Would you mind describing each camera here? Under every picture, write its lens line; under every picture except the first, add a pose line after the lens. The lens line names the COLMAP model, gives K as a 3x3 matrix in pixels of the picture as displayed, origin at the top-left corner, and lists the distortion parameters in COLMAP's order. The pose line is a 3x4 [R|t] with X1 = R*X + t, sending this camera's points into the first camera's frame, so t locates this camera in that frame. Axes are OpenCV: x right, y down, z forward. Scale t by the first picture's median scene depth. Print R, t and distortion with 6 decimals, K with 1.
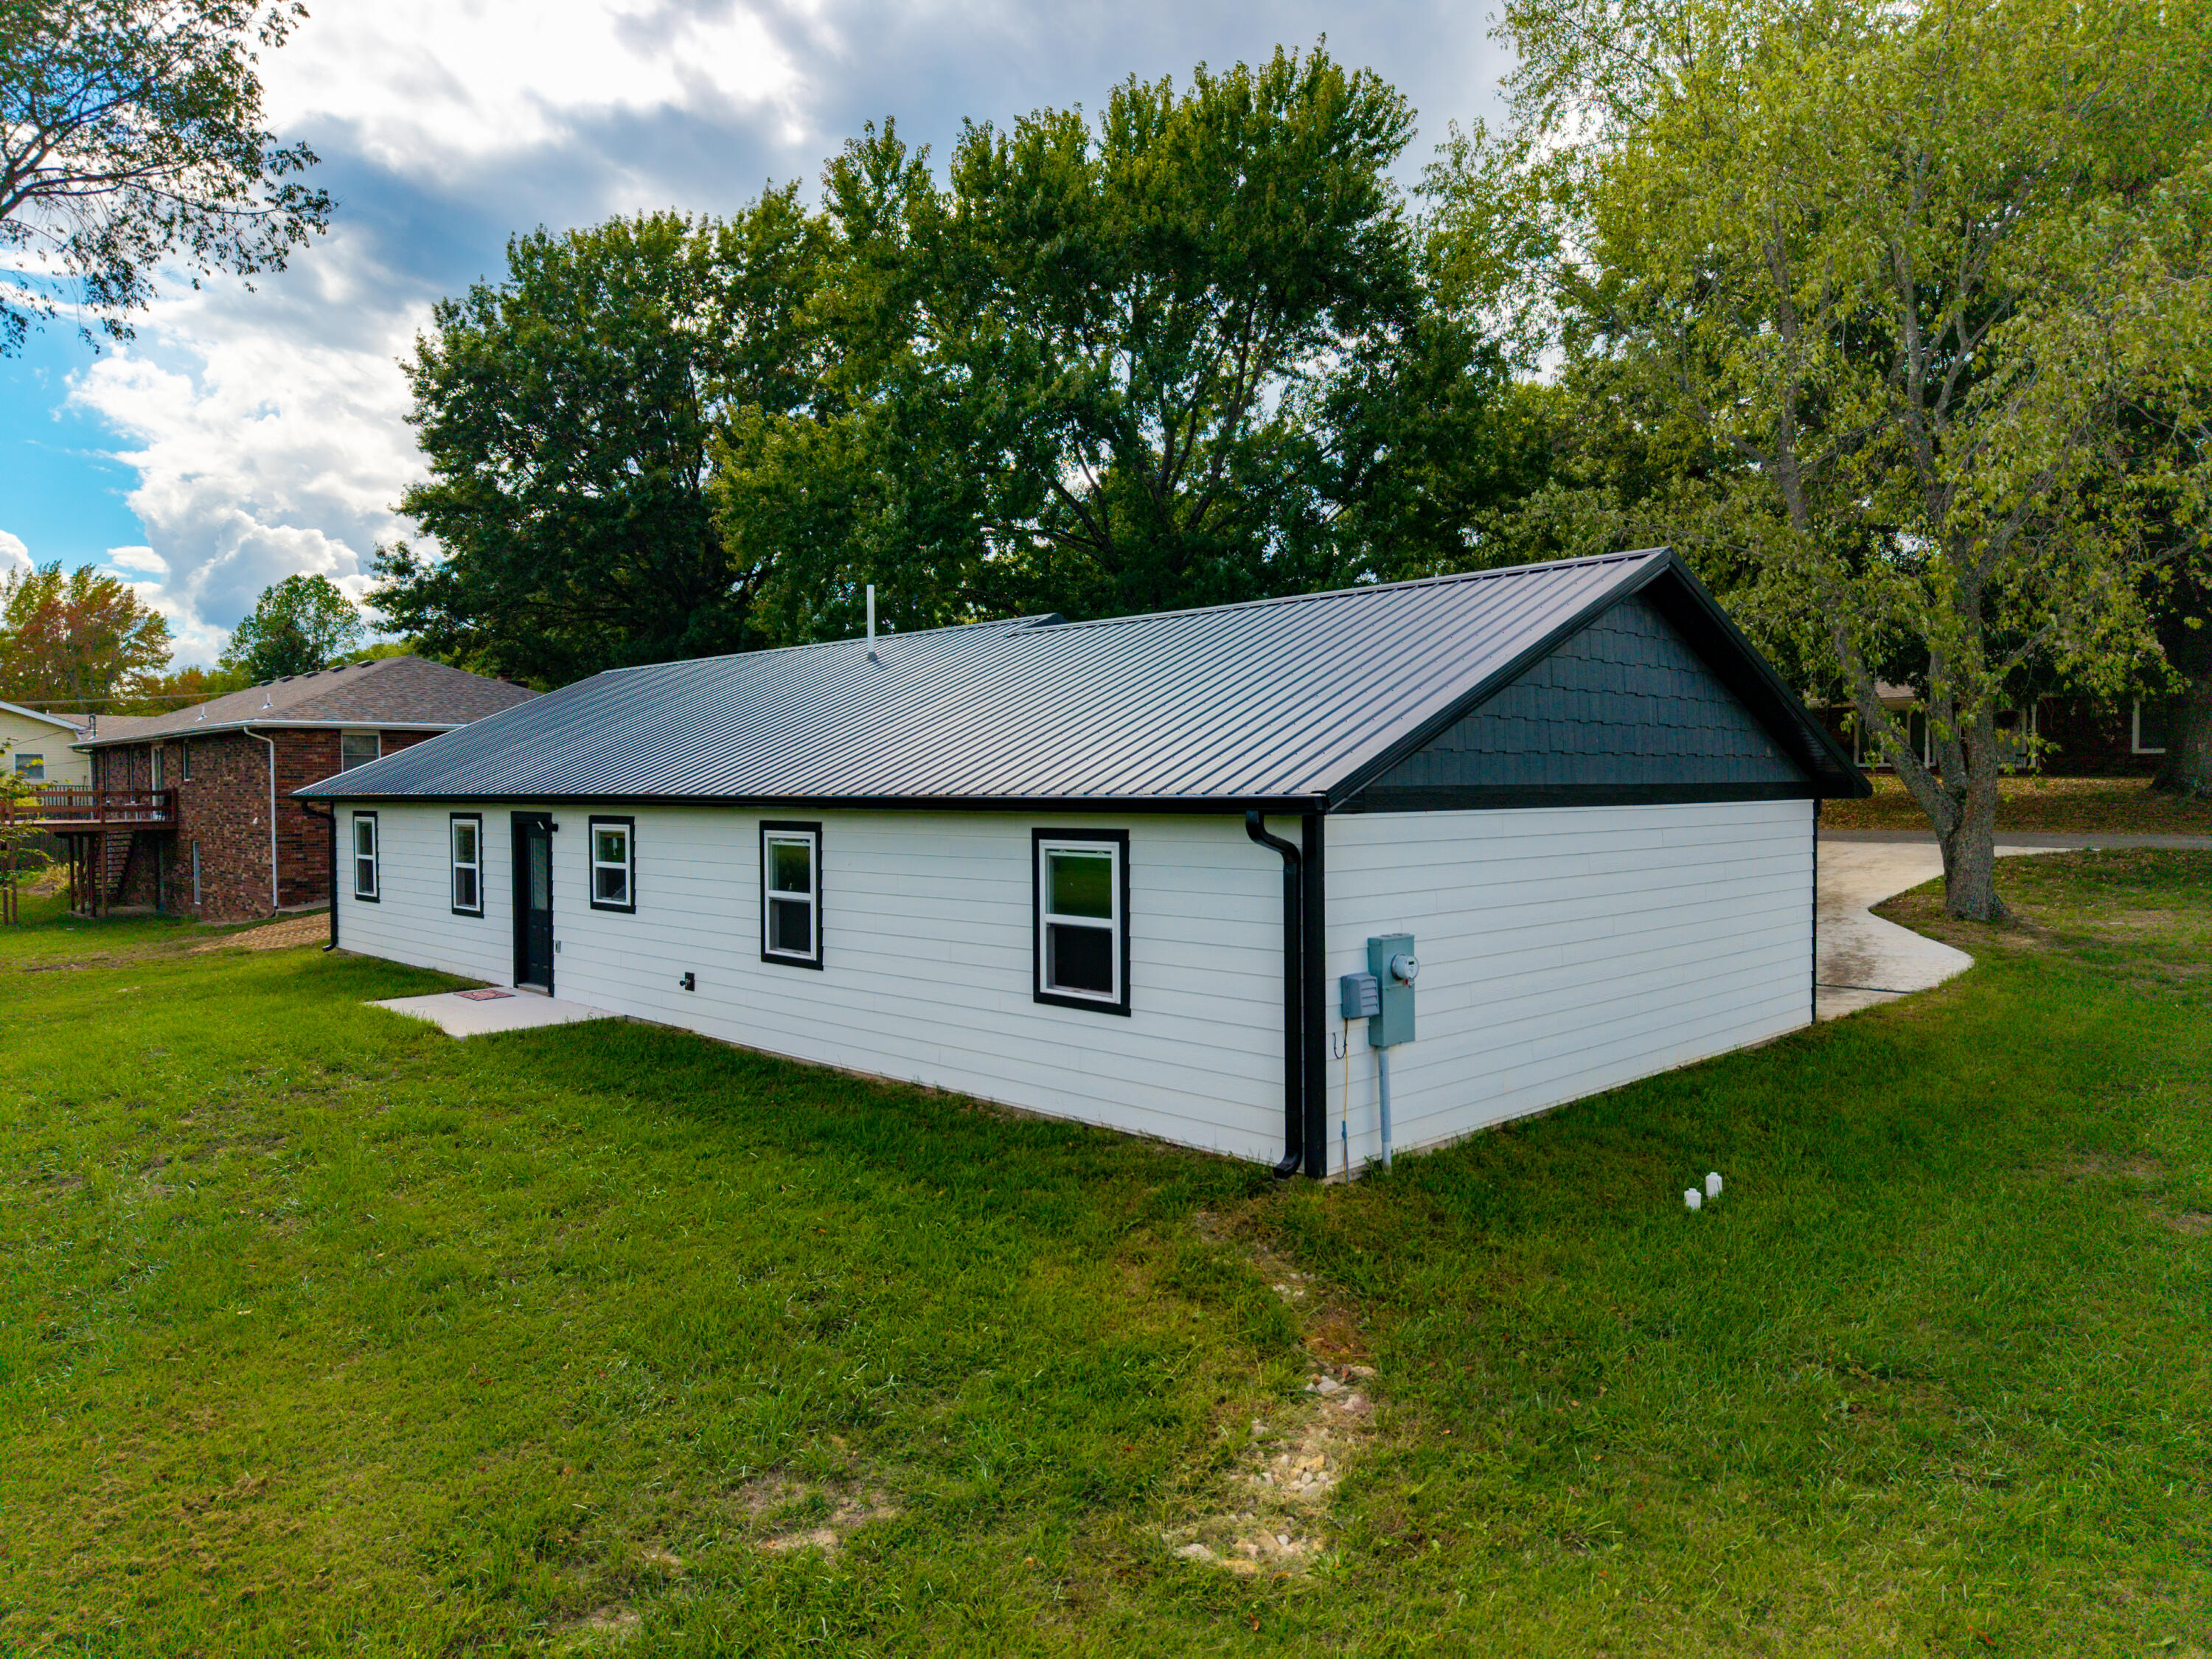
lens RADIAL K [[1544.5, 0, 1106.0], [0, 1544.5, 829.5], [0, 0, 1]] dist [0.028627, -0.031899]
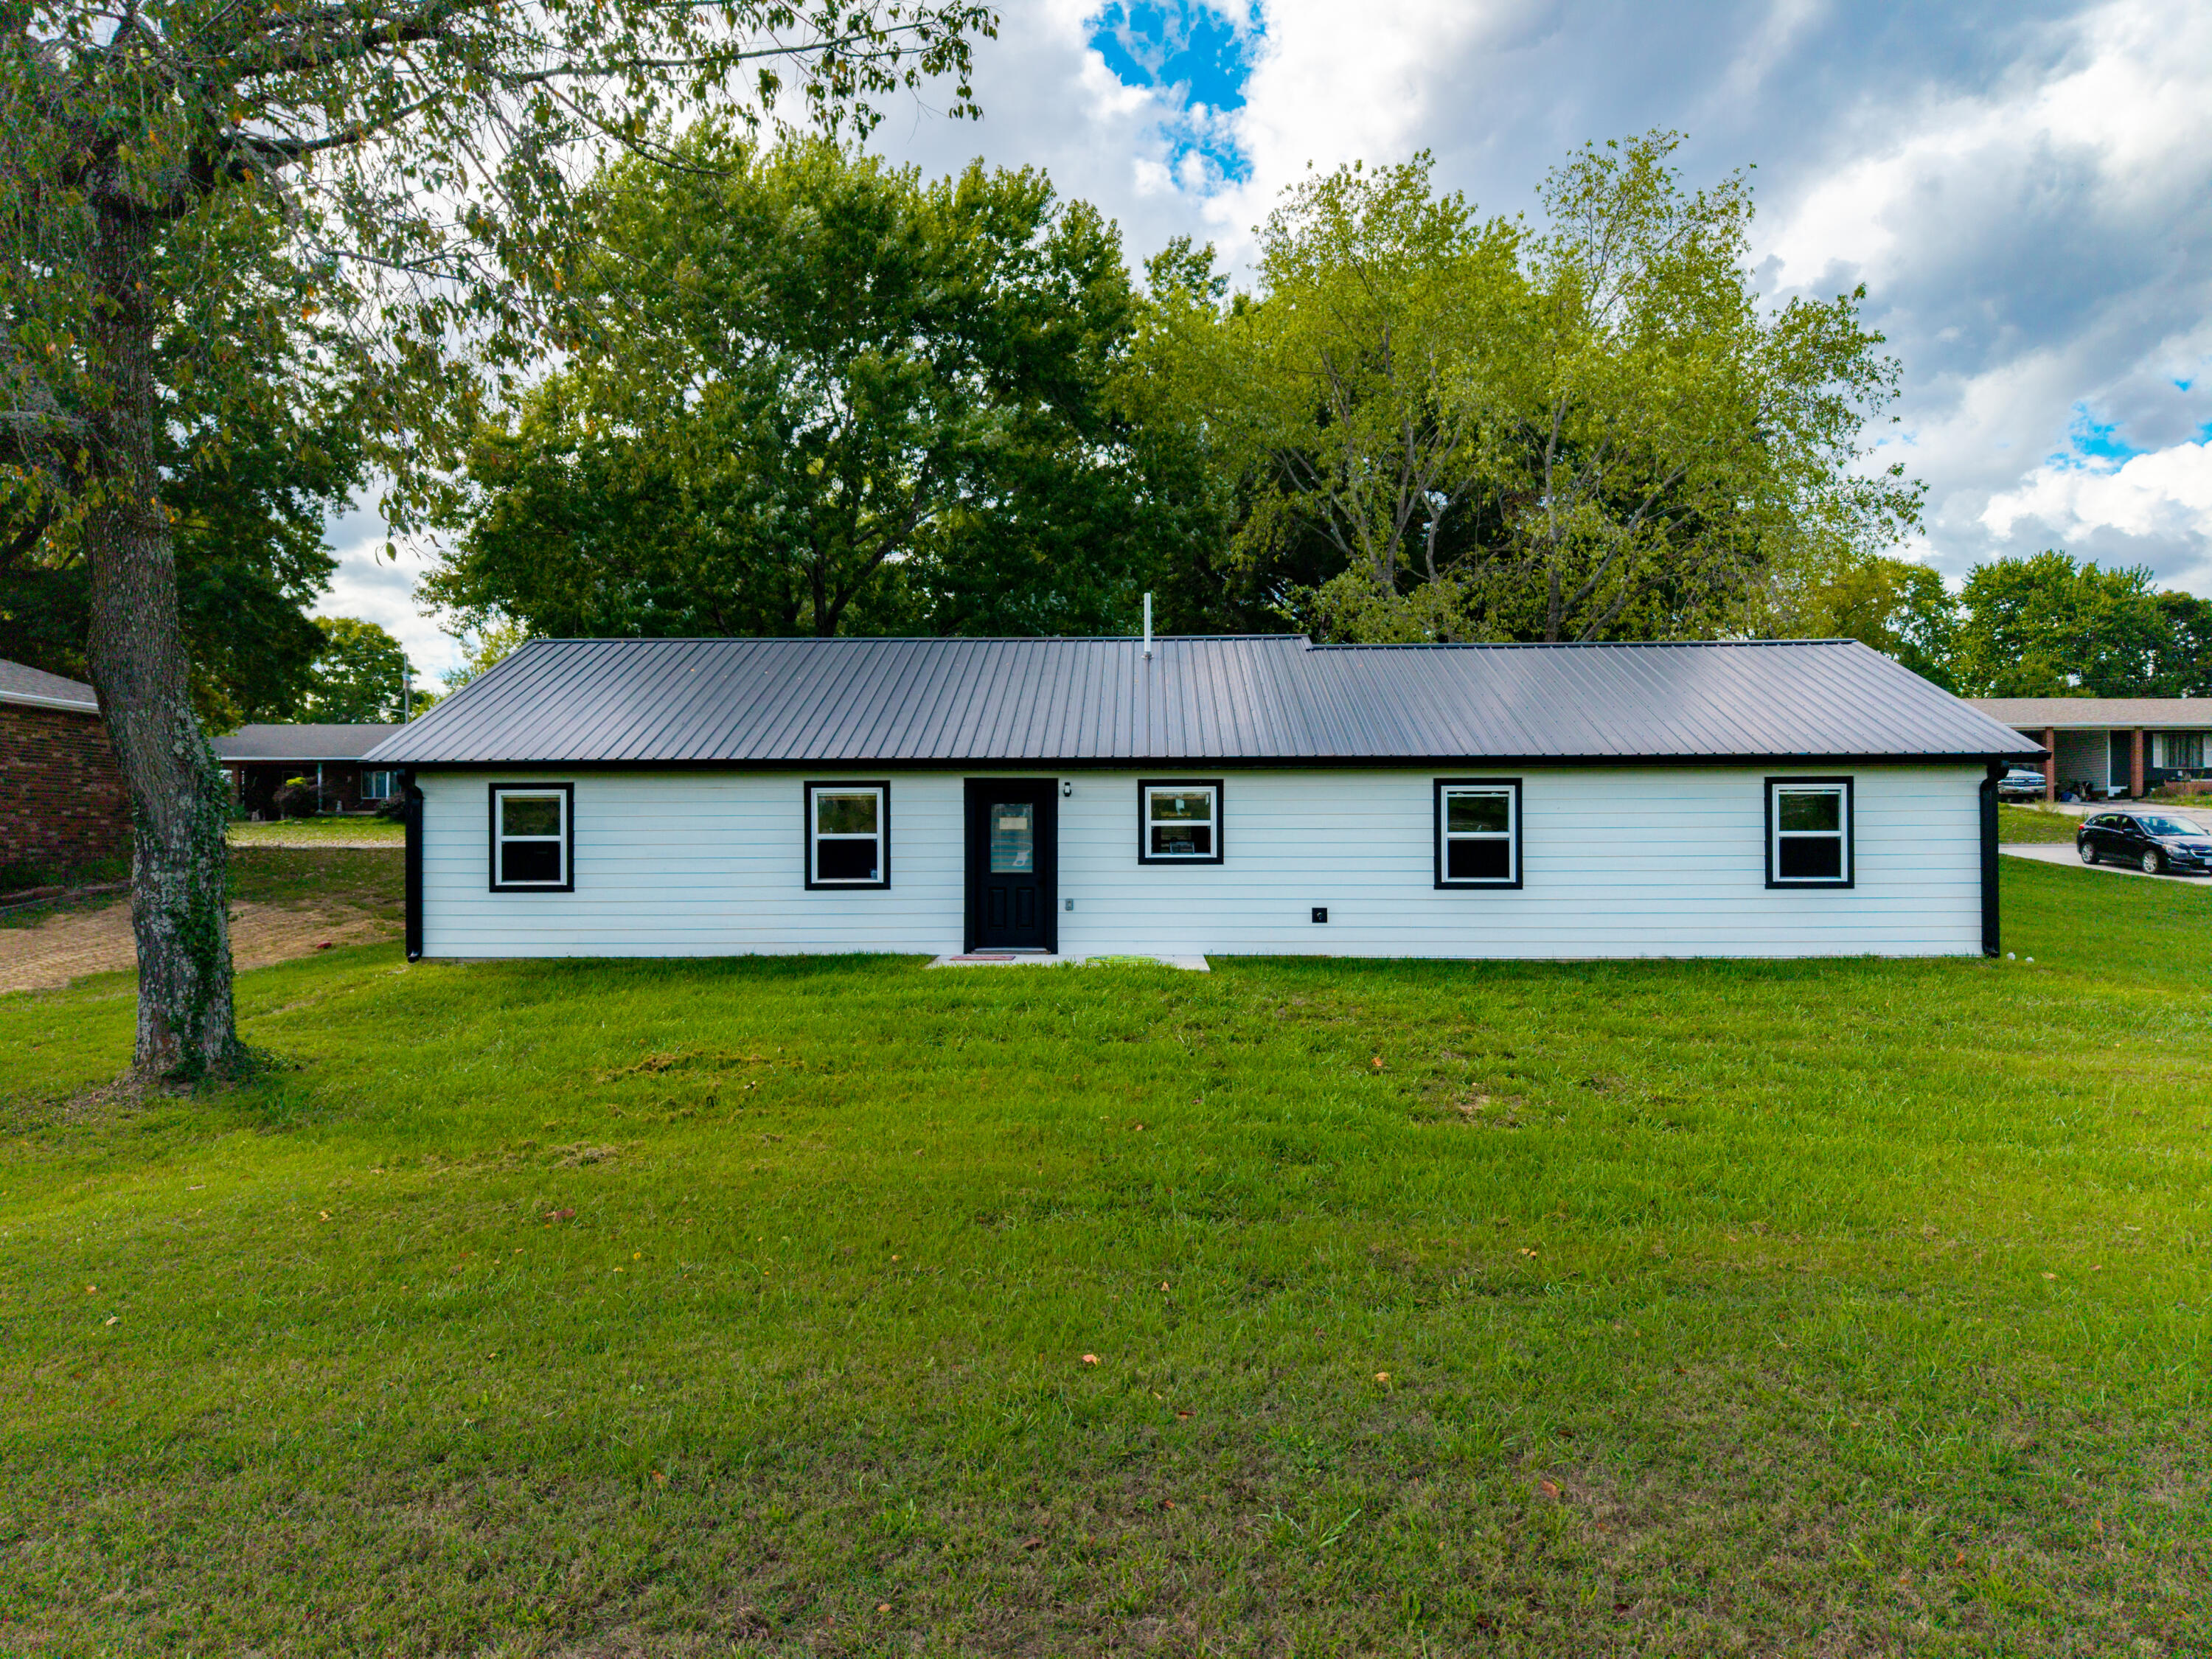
lens RADIAL K [[1544.5, 0, 1106.0], [0, 1544.5, 829.5], [0, 0, 1]] dist [0.028627, -0.031899]
pose [[0.707530, -0.054986, 0.704541, -1.291037], [0.022643, 0.998220, 0.055168, -0.039239], [-0.706320, -0.023080, 0.707516, 0.289518]]
